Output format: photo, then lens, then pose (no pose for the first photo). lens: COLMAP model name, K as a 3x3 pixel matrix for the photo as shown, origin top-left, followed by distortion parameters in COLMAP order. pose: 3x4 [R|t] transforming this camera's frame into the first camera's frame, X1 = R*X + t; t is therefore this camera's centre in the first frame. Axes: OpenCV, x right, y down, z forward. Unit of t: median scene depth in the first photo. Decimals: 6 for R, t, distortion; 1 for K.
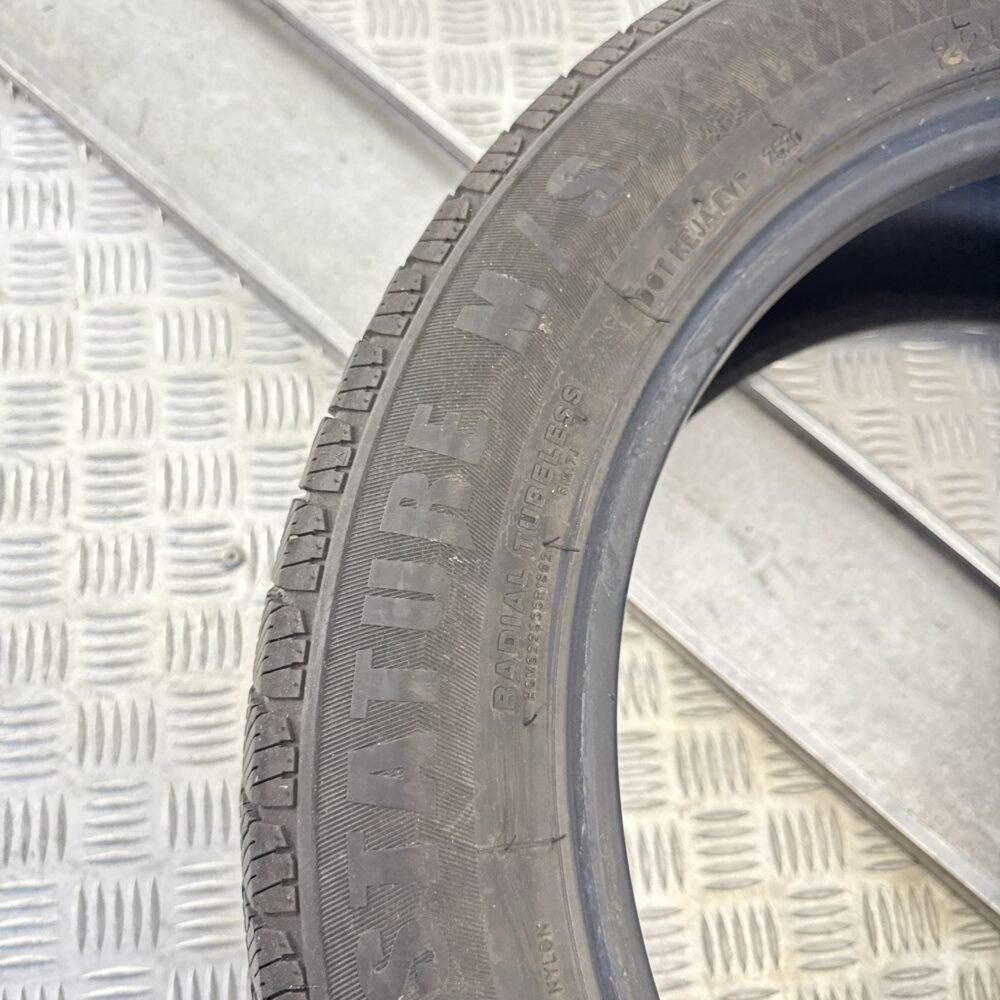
lens RADIAL K [[921.1, 0, 480.4], [0, 921.1, 499.7], [0, 0, 1]] dist [0.061220, -0.134242]
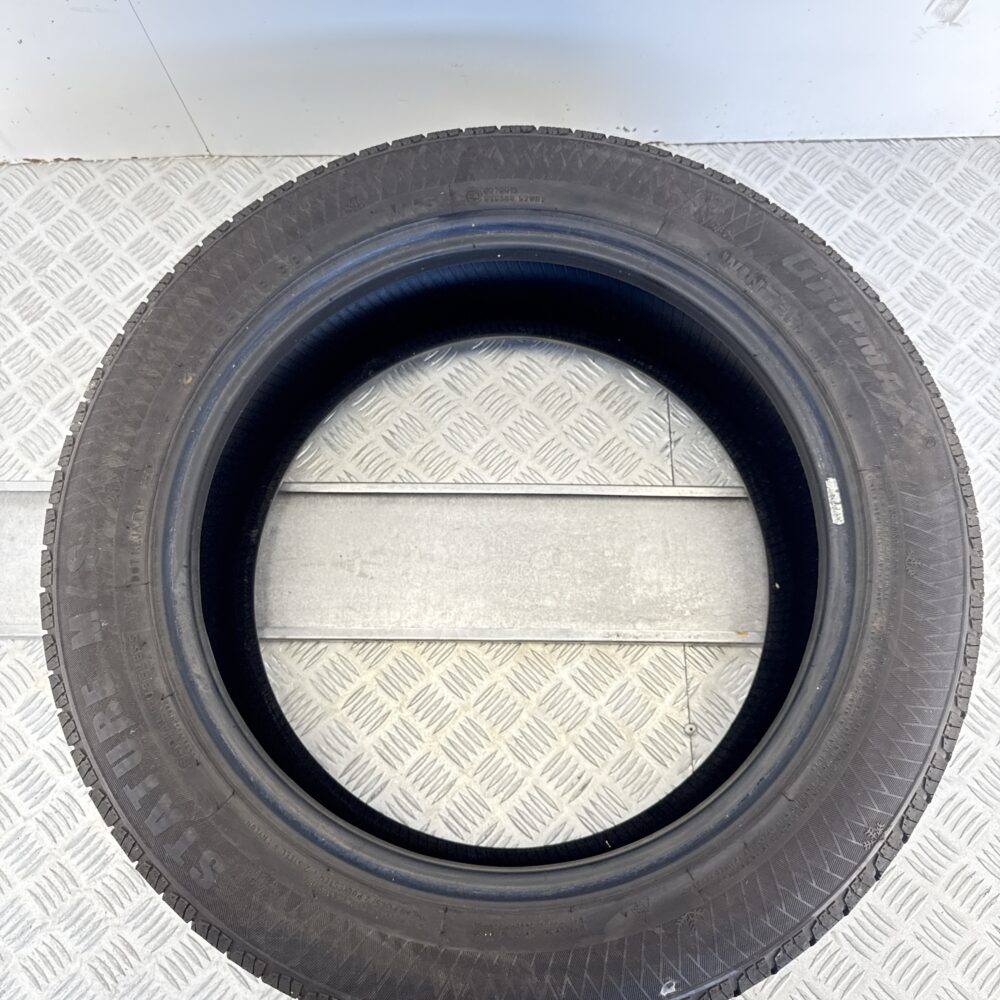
lens RADIAL K [[921.1, 0, 480.4], [0, 921.1, 499.7], [0, 0, 1]] dist [0.061220, -0.134242]
pose [[0.760487, -0.646649, 0.059209, 0.787253], [0.644486, 0.762785, 0.052879, 0.052520], [-0.079357, -0.002055, 0.996844, -1.273694]]
